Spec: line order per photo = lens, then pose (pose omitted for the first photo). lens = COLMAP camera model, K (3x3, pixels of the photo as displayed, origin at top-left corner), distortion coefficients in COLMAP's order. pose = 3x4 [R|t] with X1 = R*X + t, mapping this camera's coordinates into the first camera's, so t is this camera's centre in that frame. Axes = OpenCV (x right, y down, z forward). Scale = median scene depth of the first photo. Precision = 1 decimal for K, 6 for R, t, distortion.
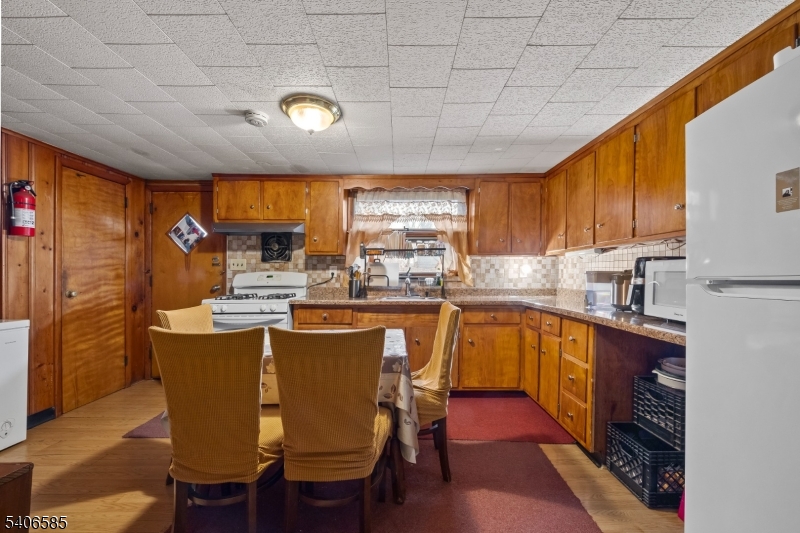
lens RADIAL K [[319.4, 0, 401.1], [0, 319.4, 269.9], [0, 0, 1]] dist [-0.001825, 0.000717]
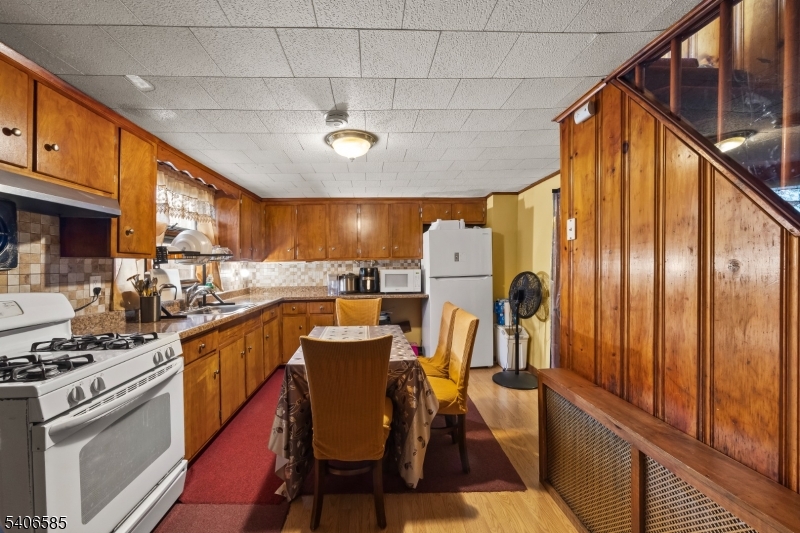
lens RADIAL K [[319.4, 0, 400.3], [0, 319.4, 269.1], [0, 0, 1]] dist [-0.001825, 0.000717]
pose [[-0.025612, -0.009793, 0.999624, -0.793372], [0.005464, 0.999936, 0.009936, -0.027603], [-0.999657, 0.005716, -0.025557, 0.479946]]
